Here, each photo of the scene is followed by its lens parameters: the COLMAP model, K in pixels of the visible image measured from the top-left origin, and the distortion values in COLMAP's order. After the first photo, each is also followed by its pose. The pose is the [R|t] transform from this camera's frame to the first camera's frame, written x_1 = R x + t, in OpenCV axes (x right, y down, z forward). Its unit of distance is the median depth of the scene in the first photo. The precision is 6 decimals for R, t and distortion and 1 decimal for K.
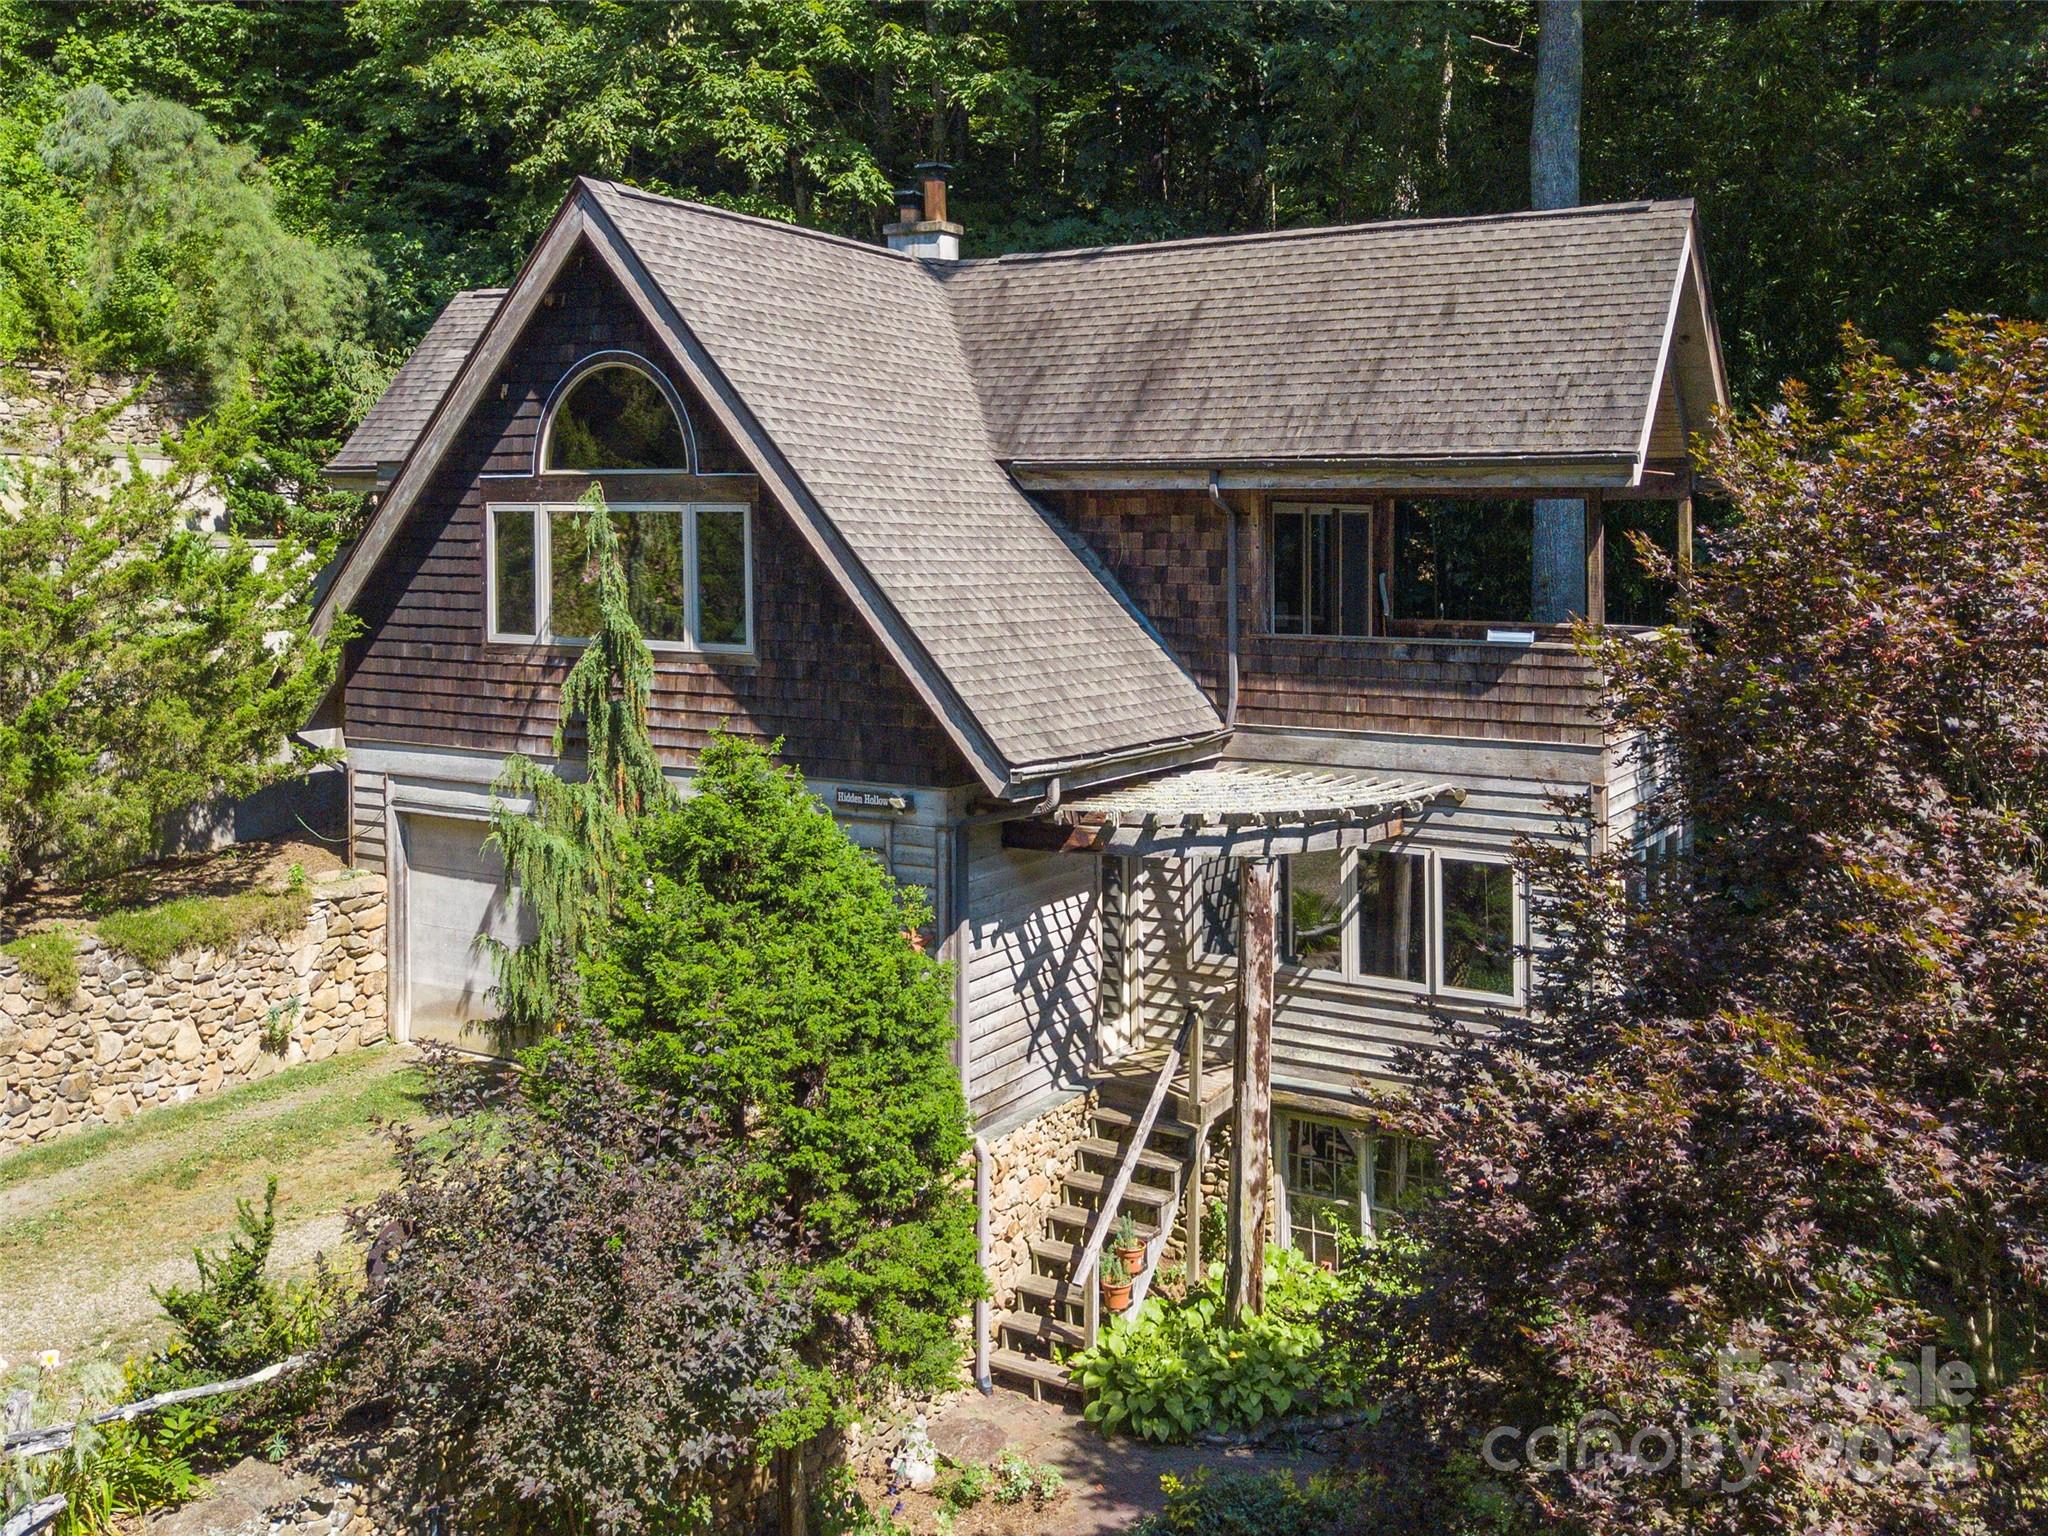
lens RADIAL K [[1829.1, 0, 1027.9], [0, 1829.1, 637.9], [0, 0, 1]] dist [0.097757, -0.156574]
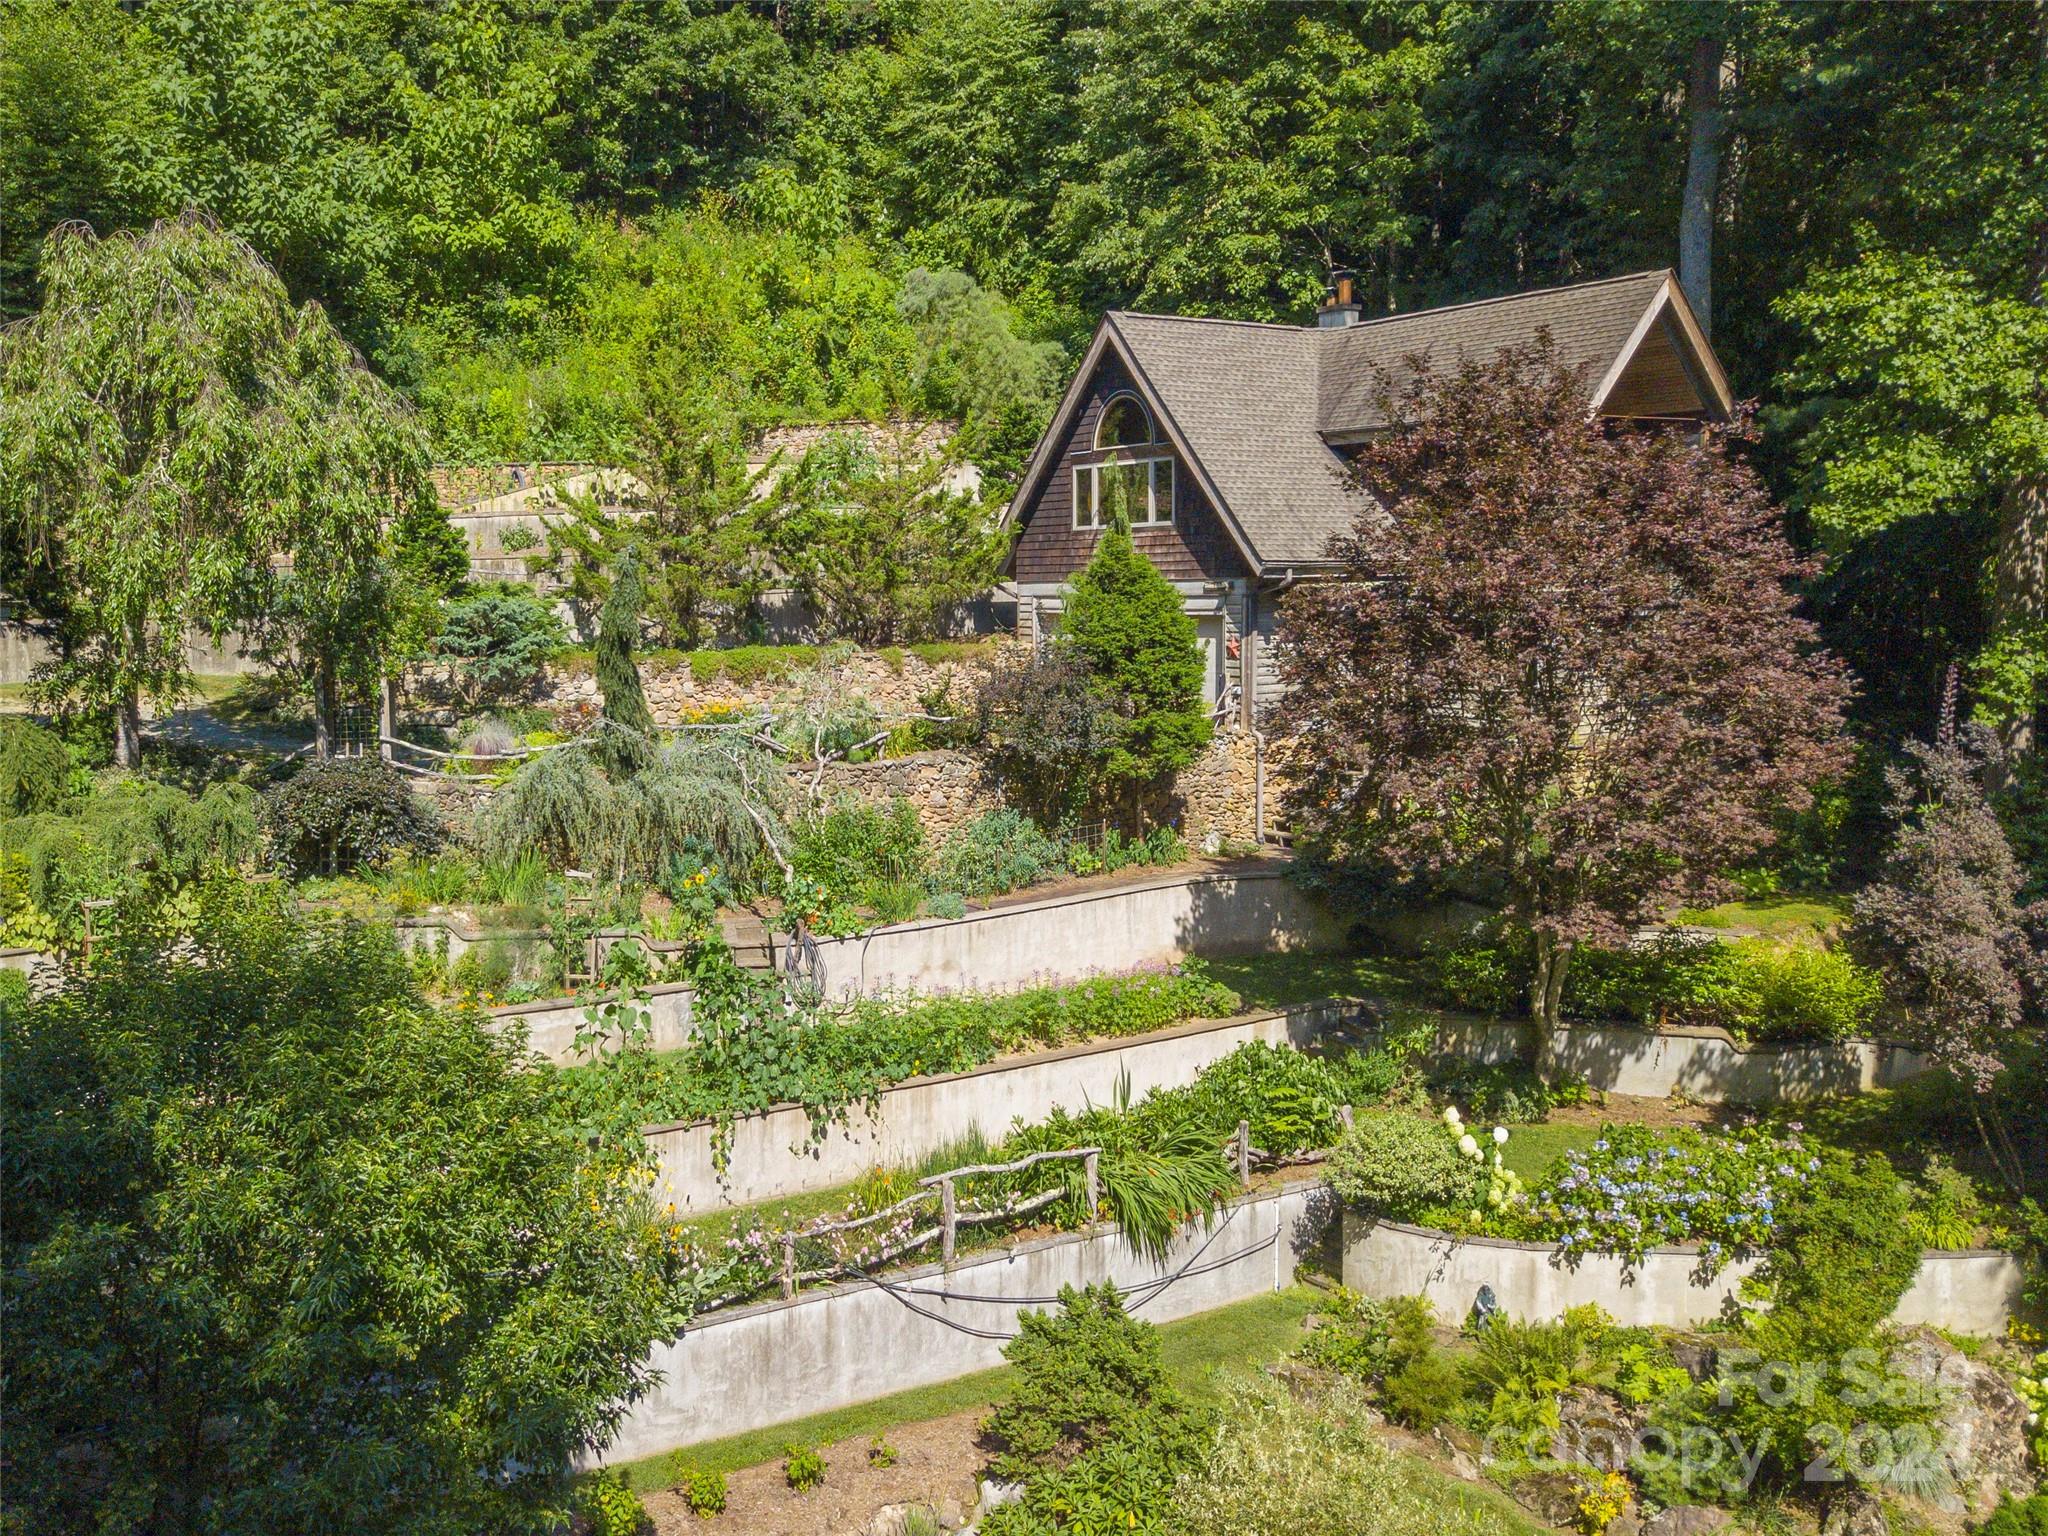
lens RADIAL K [[1829.1, 0, 1027.9], [0, 1829.1, 637.9], [0, 0, 1]] dist [0.097757, -0.156574]
pose [[0.909837, -0.013556, -0.414745, 0.546946], [0.005570, 0.999775, -0.020461, 0.172597], [0.414929, 0.016306, 0.909708, -0.964673]]
